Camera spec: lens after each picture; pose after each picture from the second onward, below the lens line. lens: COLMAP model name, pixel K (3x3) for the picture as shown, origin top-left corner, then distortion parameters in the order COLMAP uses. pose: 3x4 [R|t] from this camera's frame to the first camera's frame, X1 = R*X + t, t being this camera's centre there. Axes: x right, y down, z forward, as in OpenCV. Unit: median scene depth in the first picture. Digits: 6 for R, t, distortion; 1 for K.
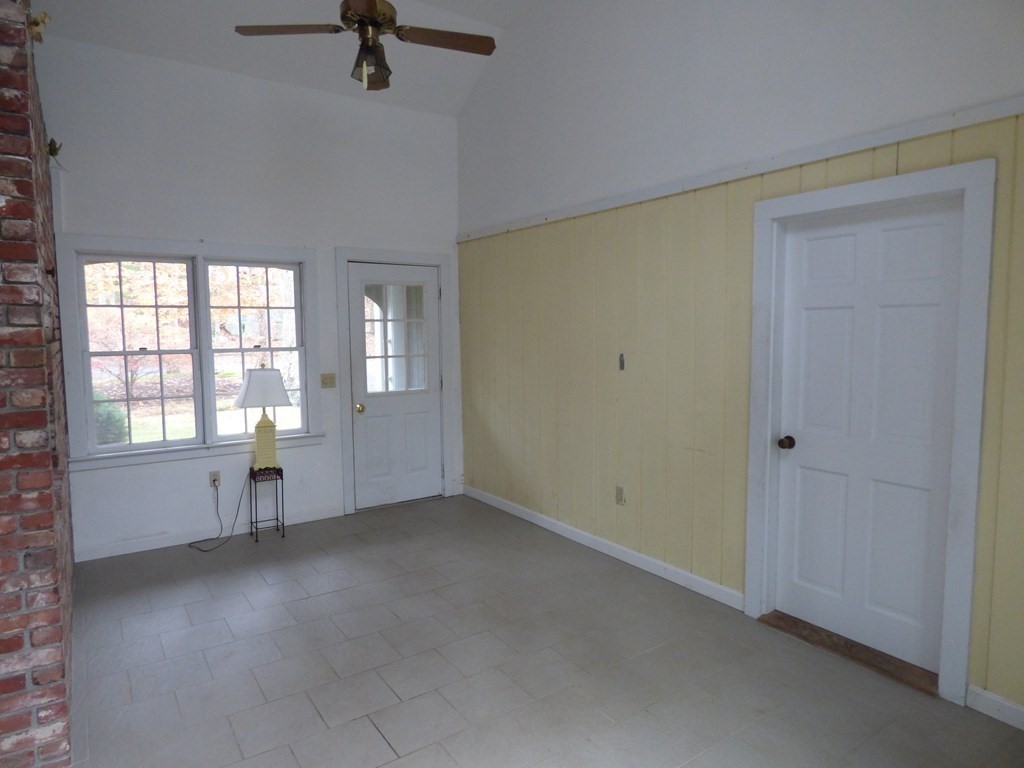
lens RADIAL K [[625.0, 0, 514.6], [0, 625.0, 379.3], [0, 0, 1]] dist [-0.002448, -0.001311]
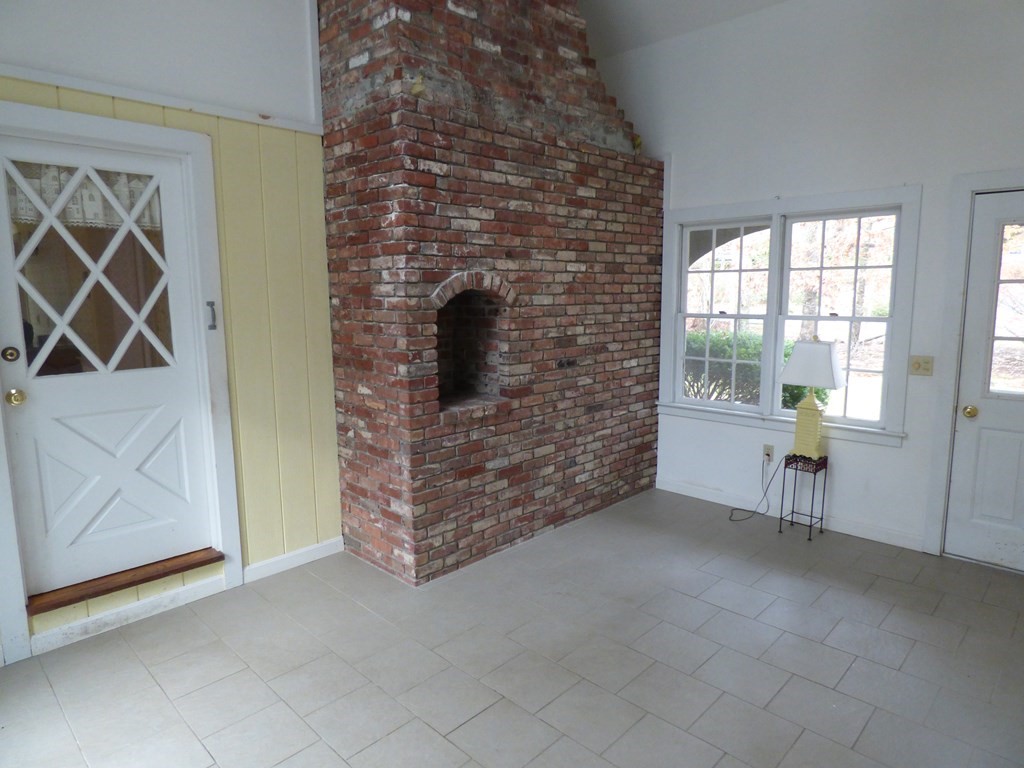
lens RADIAL K [[625.0, 0, 514.6], [0, 625.0, 379.3], [0, 0, 1]] dist [-0.002448, -0.001311]
pose [[0.200228, 0.141163, -0.969527, 0.337508], [-0.073157, 0.988958, 0.128883, -0.044033], [0.977014, 0.045122, 0.208344, 0.413183]]
